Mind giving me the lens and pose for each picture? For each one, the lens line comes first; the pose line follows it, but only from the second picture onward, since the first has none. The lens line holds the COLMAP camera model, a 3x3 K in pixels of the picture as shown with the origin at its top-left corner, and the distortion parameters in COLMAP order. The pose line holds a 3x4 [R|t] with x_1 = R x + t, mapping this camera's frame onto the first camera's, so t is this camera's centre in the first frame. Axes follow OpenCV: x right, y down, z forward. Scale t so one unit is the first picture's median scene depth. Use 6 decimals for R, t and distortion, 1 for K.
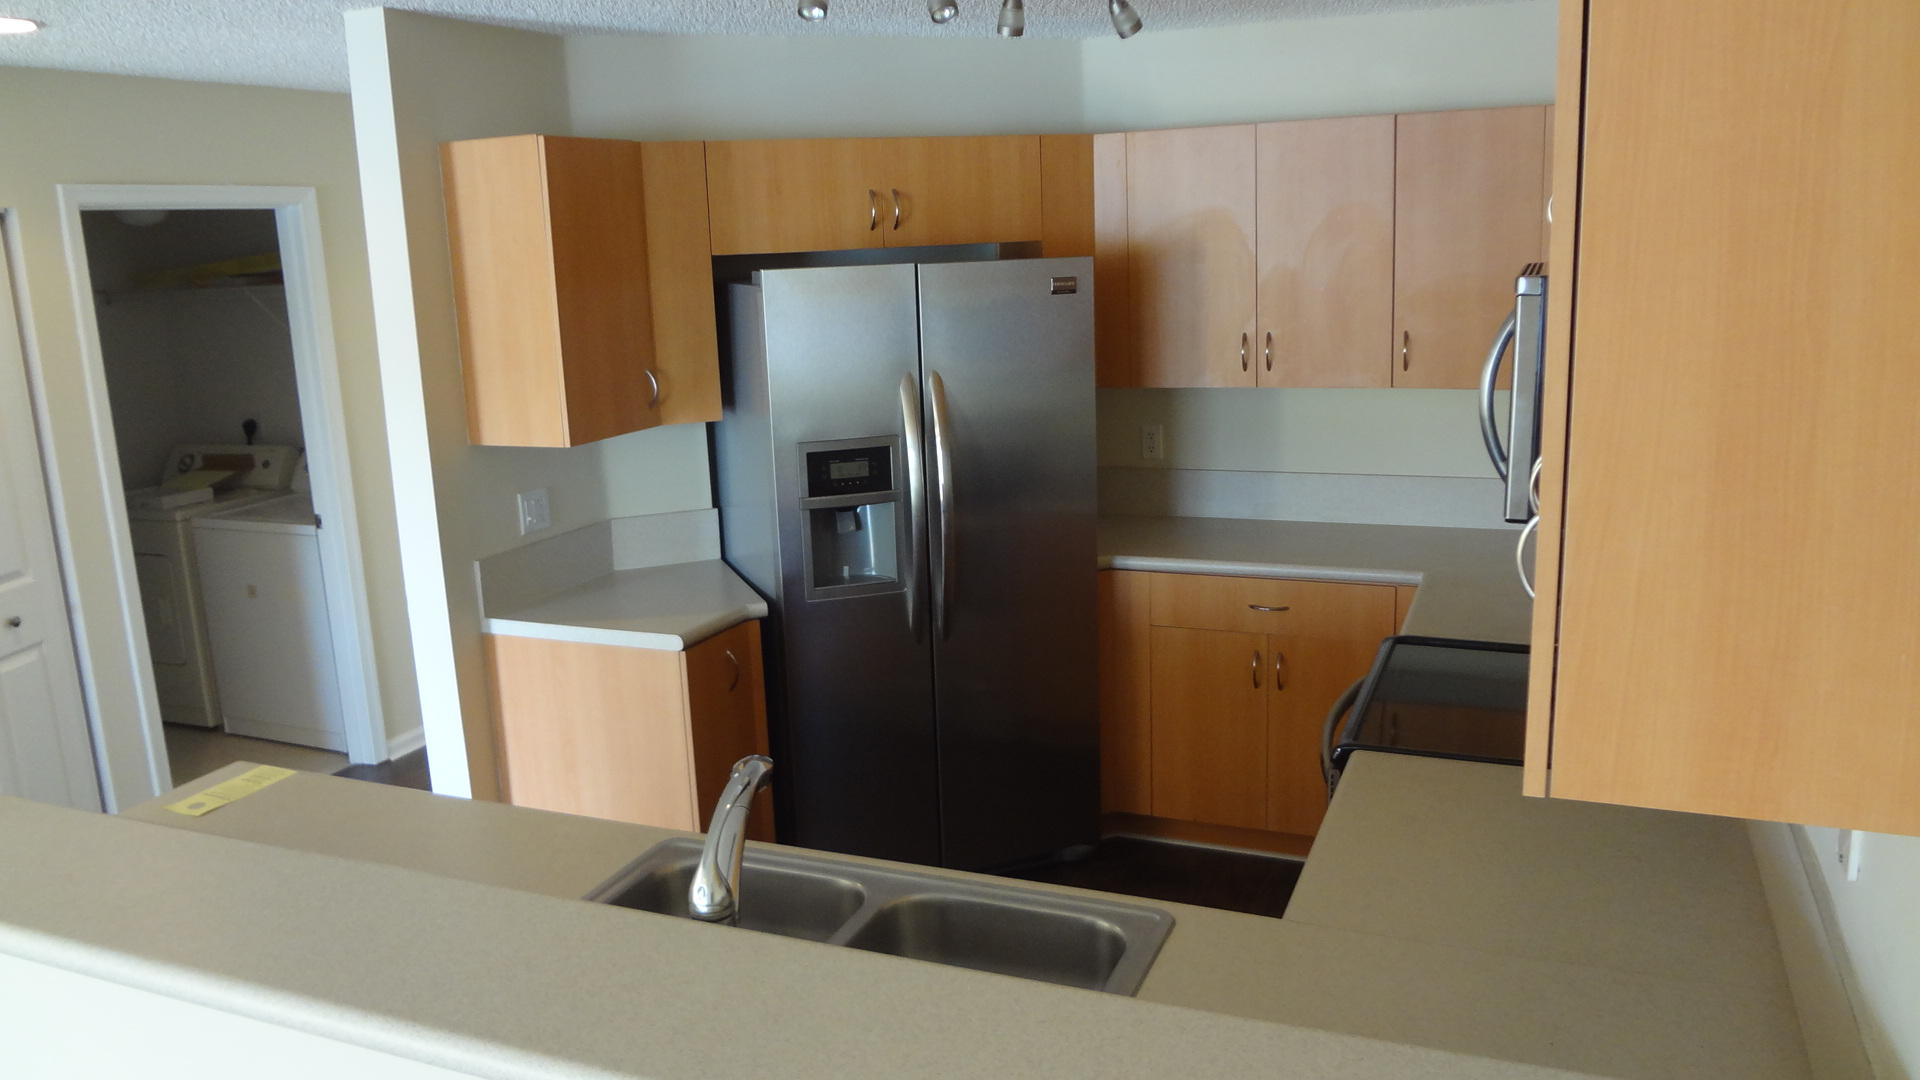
lens RADIAL K [[1438.2, 0, 958.6], [0, 1438.2, 541.1], [0, 0, 1]] dist [-0.000369, -0.000056]
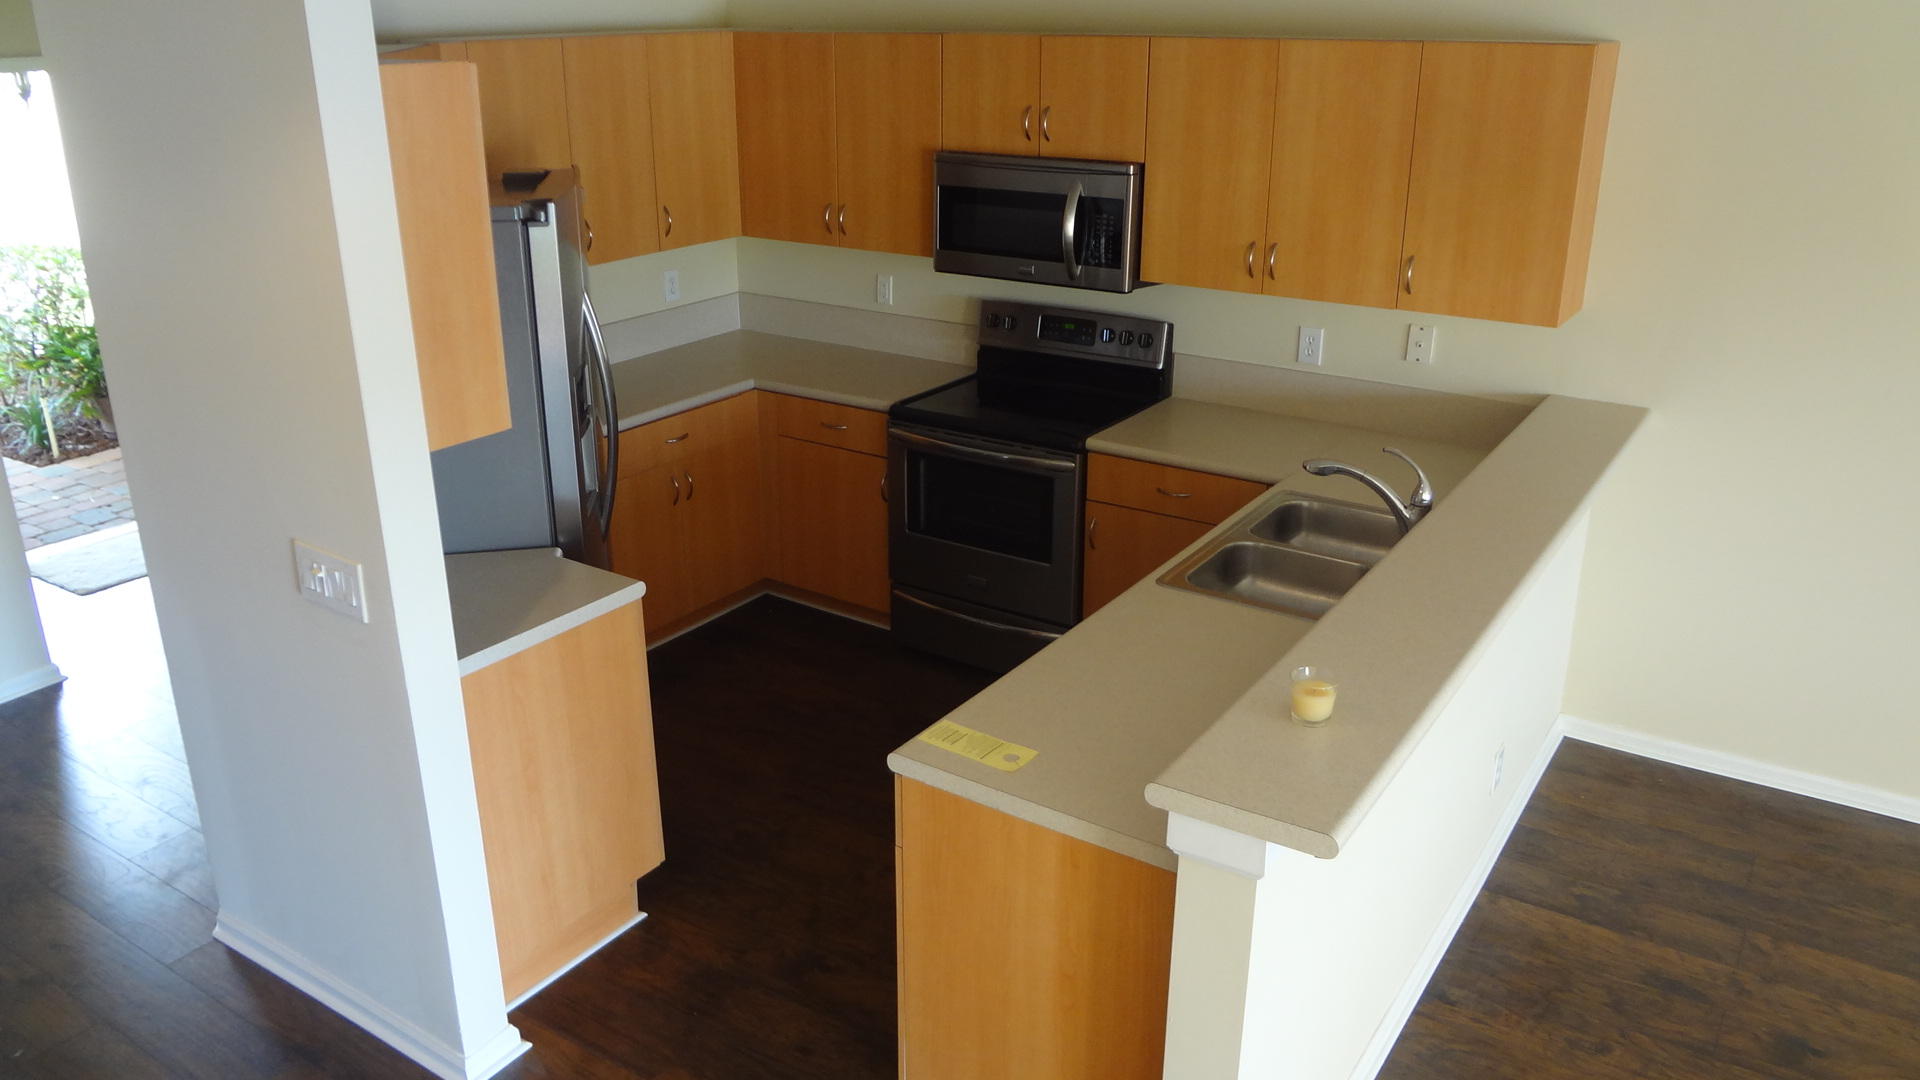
lens RADIAL K [[1438.2, 0, 956.8], [0, 1438.2, 538.1], [0, 0, 1]] dist [-0.000369, -0.000056]
pose [[0.190840, -0.307108, 0.932344, -0.924922], [0.187911, 0.943664, 0.272373, -0.166126], [-0.963467, 0.123218, 0.237798, 0.480384]]
